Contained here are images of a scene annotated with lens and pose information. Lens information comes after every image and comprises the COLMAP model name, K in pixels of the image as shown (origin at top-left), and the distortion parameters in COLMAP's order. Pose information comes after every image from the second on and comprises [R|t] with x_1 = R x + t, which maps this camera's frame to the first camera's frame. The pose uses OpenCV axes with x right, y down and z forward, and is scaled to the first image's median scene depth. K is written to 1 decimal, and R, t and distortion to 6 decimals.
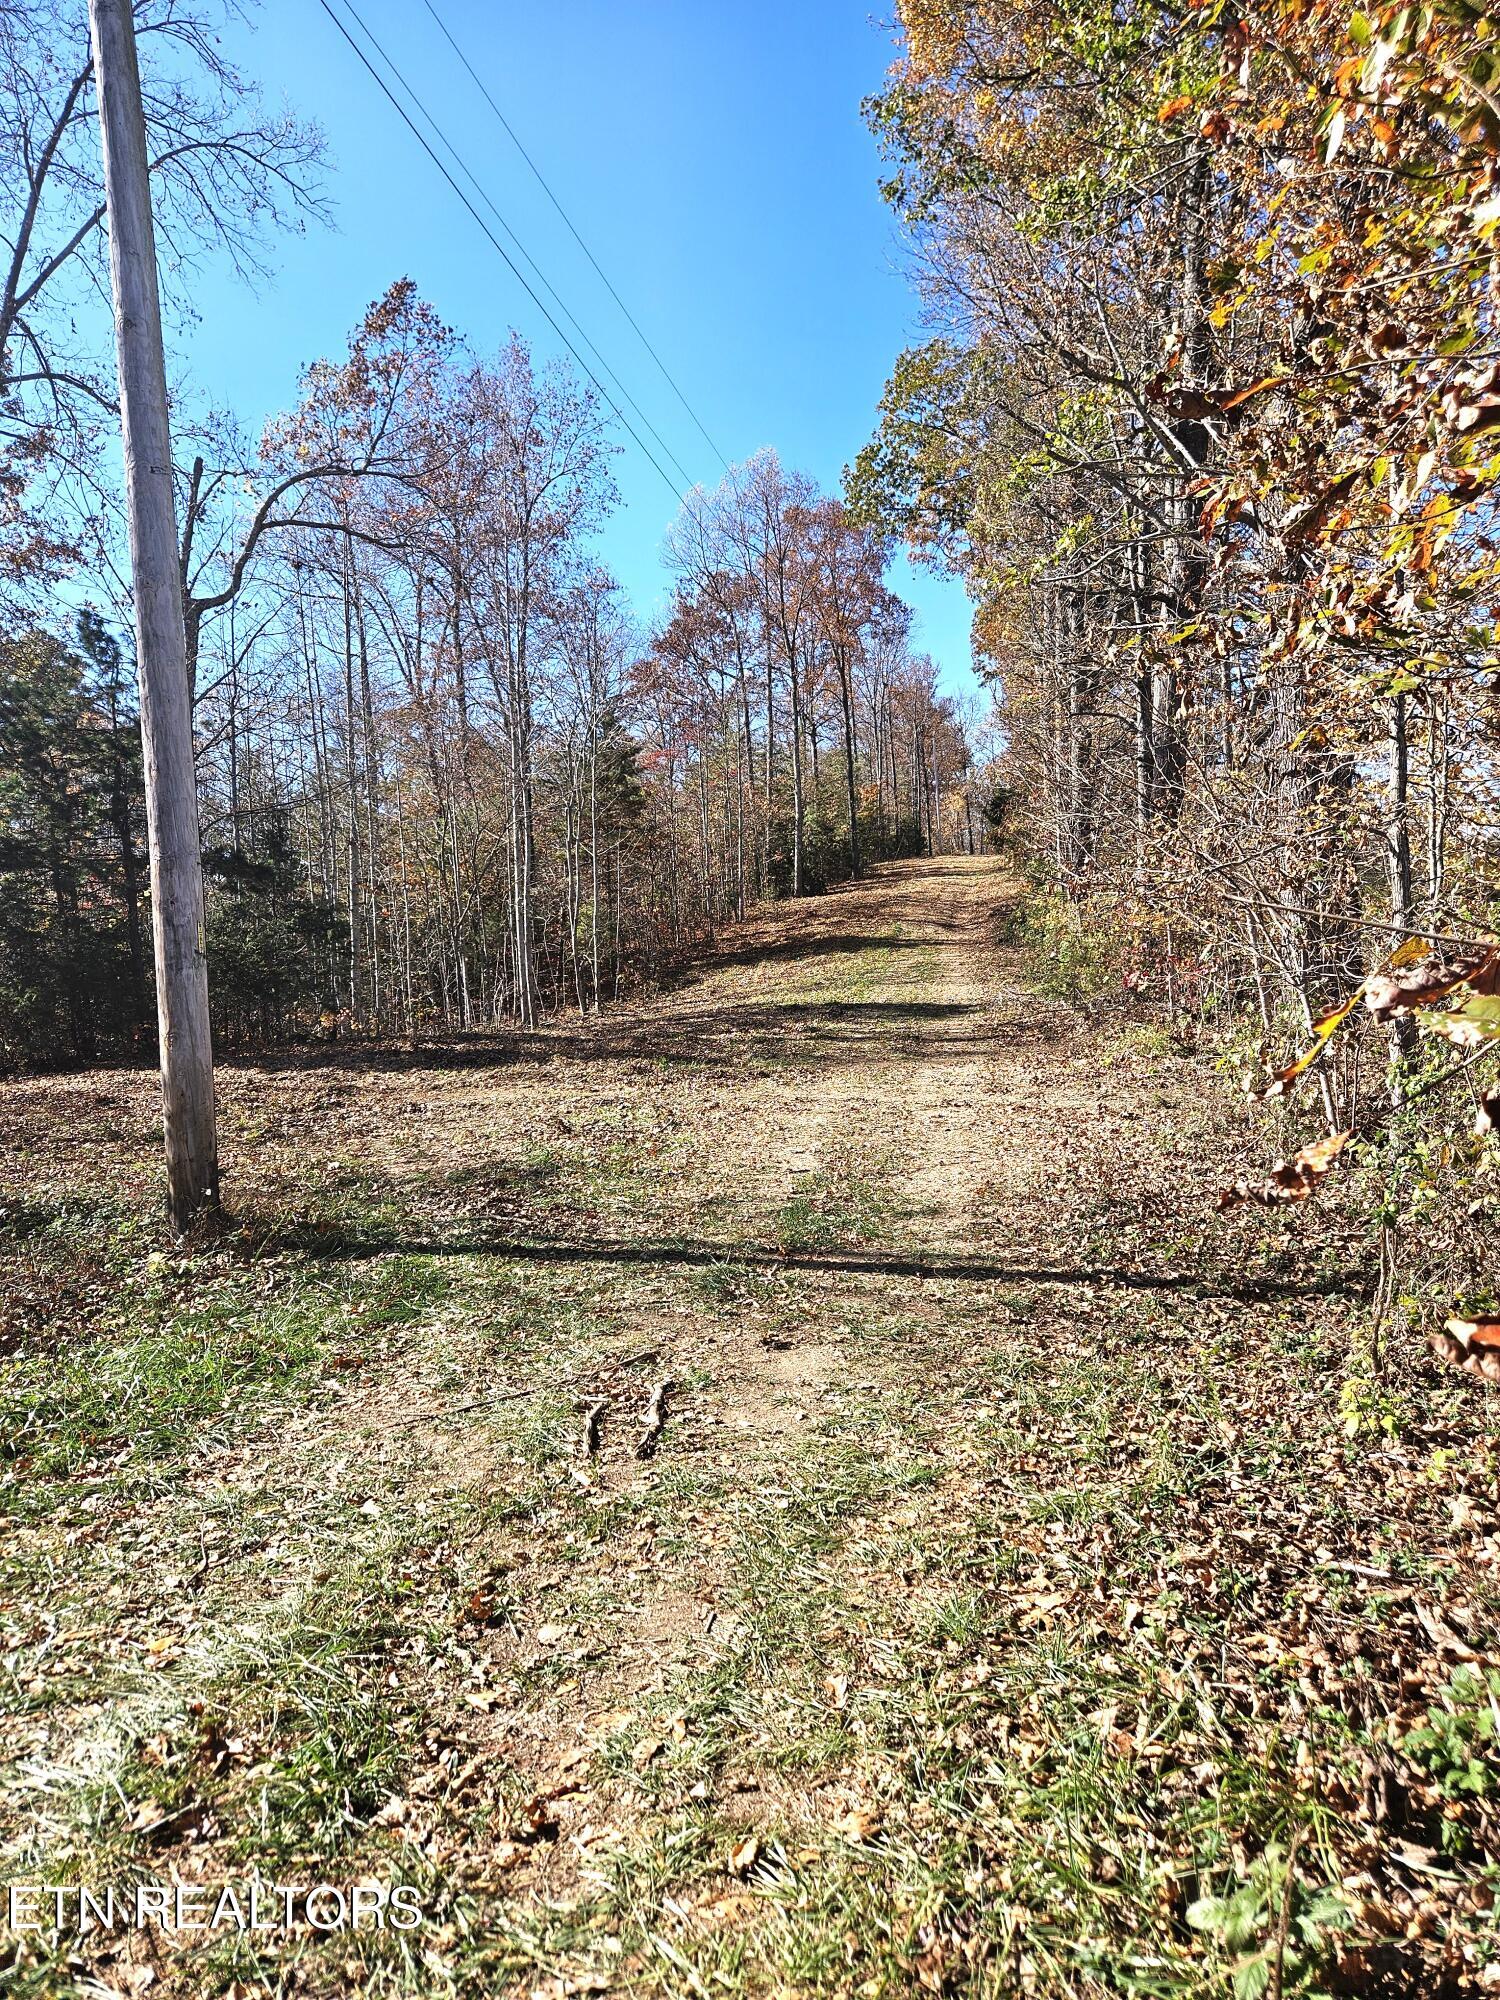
lens RADIAL K [[1340.3, 0, 750.0], [0, 1340.3, 1000.0], [0, 0, 1]] dist [0.000005, -0.000013]
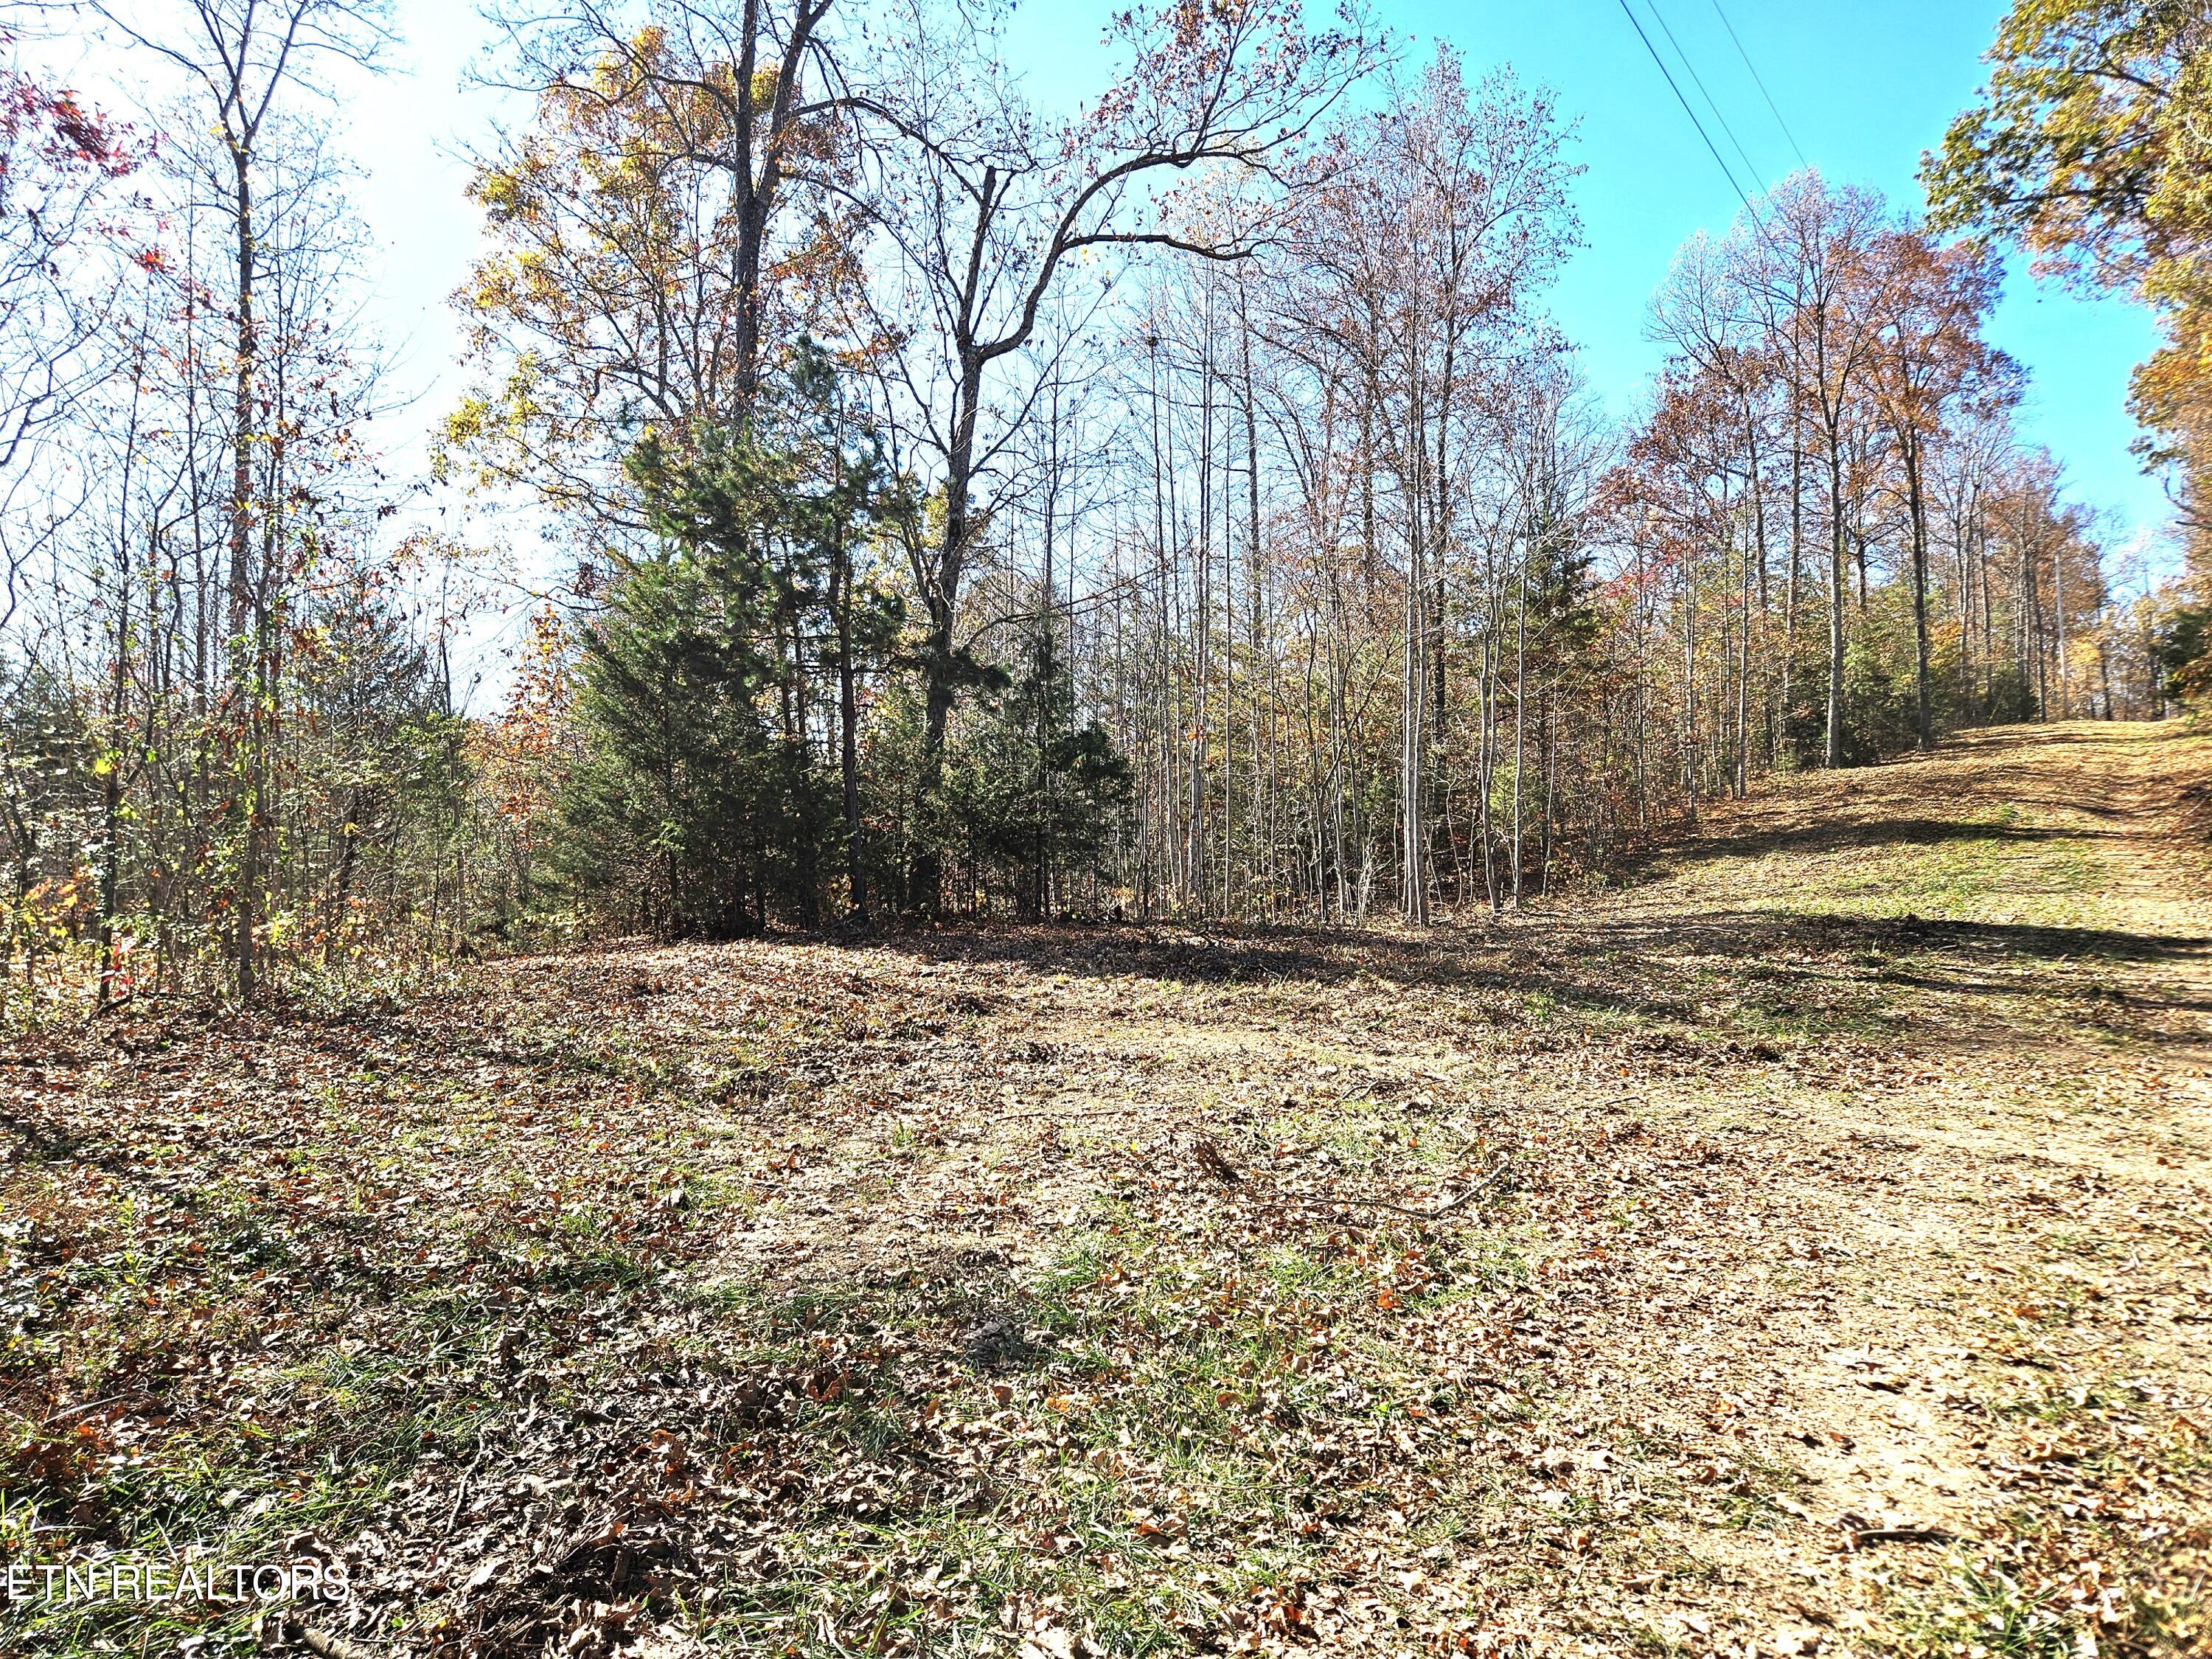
lens RADIAL K [[1238.5, 0, 1106.0], [0, 1238.5, 829.5], [0, 0, 1]] dist [0.004963, -0.018535]
pose [[0.883952, 0.034014, -0.466339, 0.002991], [-0.058956, 0.997499, -0.038995, 0.004081], [0.463846, 0.061963, 0.883746, 0.260008]]
